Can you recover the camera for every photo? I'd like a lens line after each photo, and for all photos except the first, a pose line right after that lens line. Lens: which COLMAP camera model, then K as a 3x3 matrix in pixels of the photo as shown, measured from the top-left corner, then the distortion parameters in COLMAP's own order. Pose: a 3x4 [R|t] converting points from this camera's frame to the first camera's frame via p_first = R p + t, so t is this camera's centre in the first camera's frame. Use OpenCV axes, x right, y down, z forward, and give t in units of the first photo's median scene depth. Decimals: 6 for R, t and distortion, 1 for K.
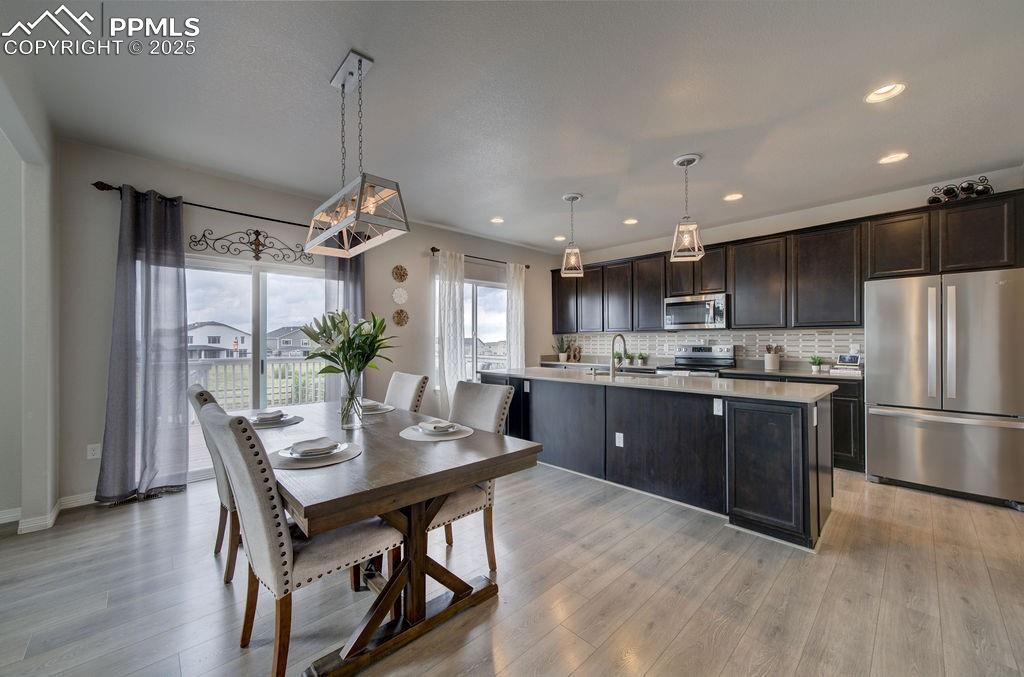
lens RADIAL K [[396.3, 0, 512.0], [0, 396.3, 338.5], [0, 0, 1]] dist [-0.000738, -0.000018]
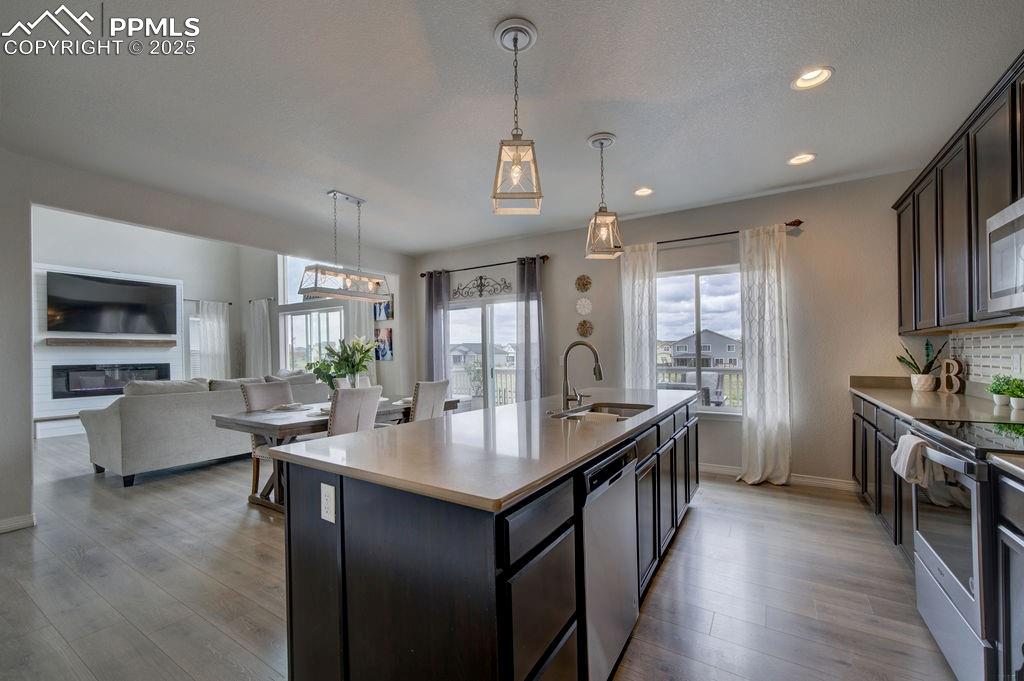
lens RADIAL K [[424.8, 0, 508.7], [0, 424.8, 352.0], [0, 0, 1]] dist [-0.017358, 0.014303]
pose [[0.236493, -0.002376, -0.971630, 0.745122], [0.012900, 0.999917, 0.000695, 0.004511], [0.971548, -0.012698, 0.236504, 0.603962]]
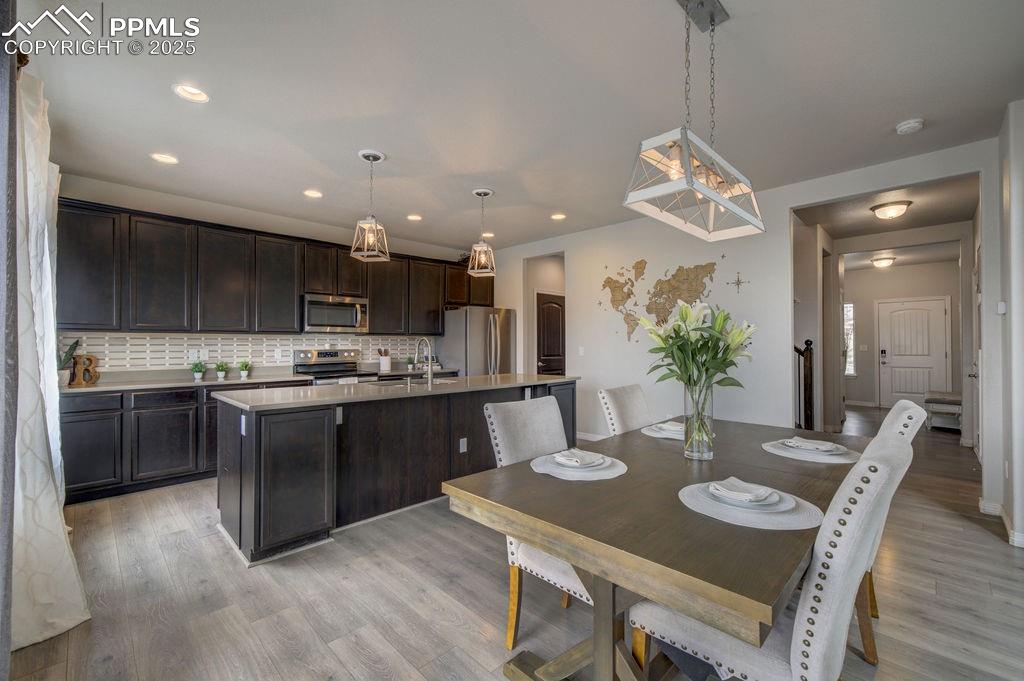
lens RADIAL K [[439.1, 0, 512.0], [0, 439.1, 340.5], [0, 0, 1]] dist [0.000186, 0.000017]
pose [[-0.008568, 0.012205, 0.999889, -0.617108], [-0.005252, 0.999911, -0.012250, 0.006183], [-0.999950, -0.005356, -0.008503, 0.667628]]
